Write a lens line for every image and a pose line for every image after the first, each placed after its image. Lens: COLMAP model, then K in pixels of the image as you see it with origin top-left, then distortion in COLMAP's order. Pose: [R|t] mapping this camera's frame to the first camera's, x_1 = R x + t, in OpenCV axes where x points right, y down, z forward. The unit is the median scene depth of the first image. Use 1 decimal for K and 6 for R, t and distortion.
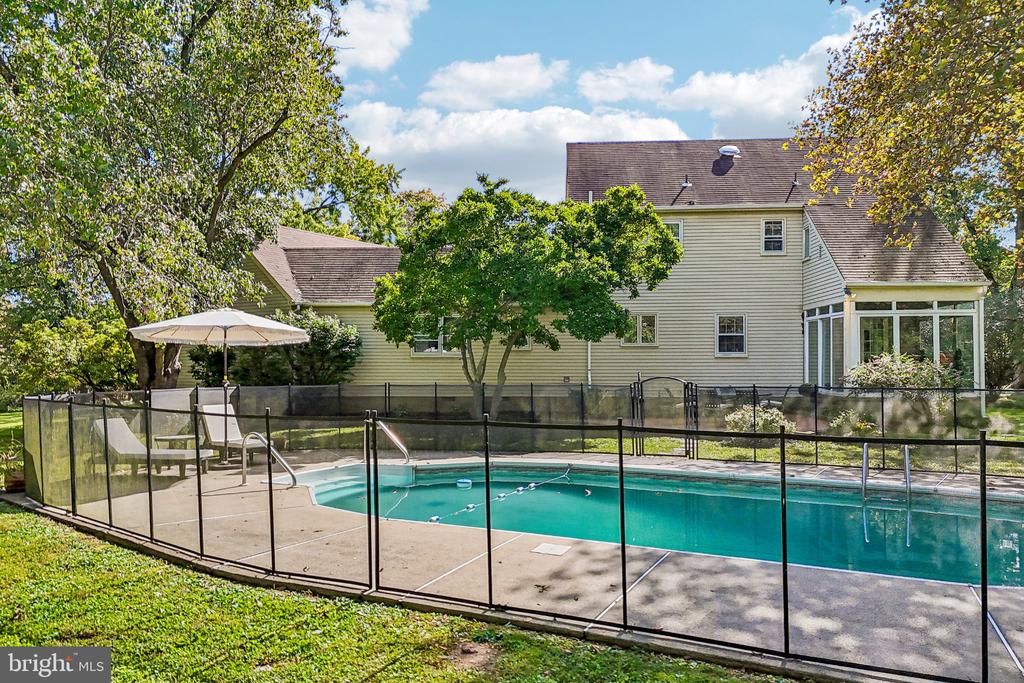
lens RADIAL K [[735.6, 0, 506.7], [0, 735.6, 347.8], [0, 0, 1]] dist [0.021193, -0.013015]
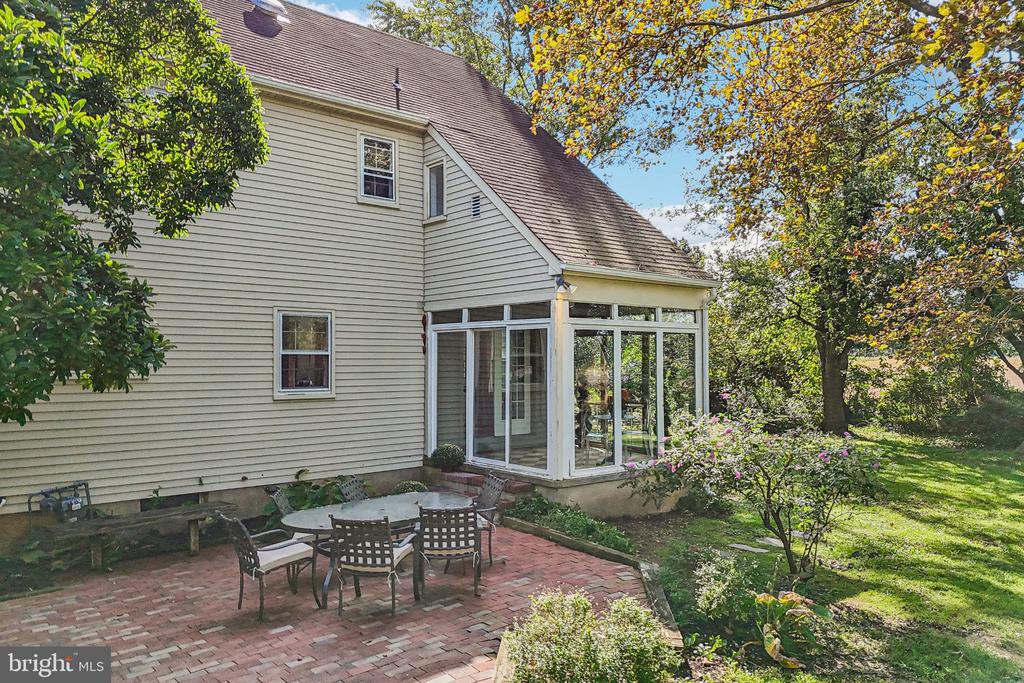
lens RADIAL K [[735.6, 0, 509.7], [0, 735.6, 348.7], [0, 0, 1]] dist [0.021193, -0.013015]
pose [[0.718032, 0.010789, 0.695927, 0.068740], [-0.015365, 0.999882, 0.000352, -0.026732], [-0.695841, -0.010945, 0.718113, 0.636105]]
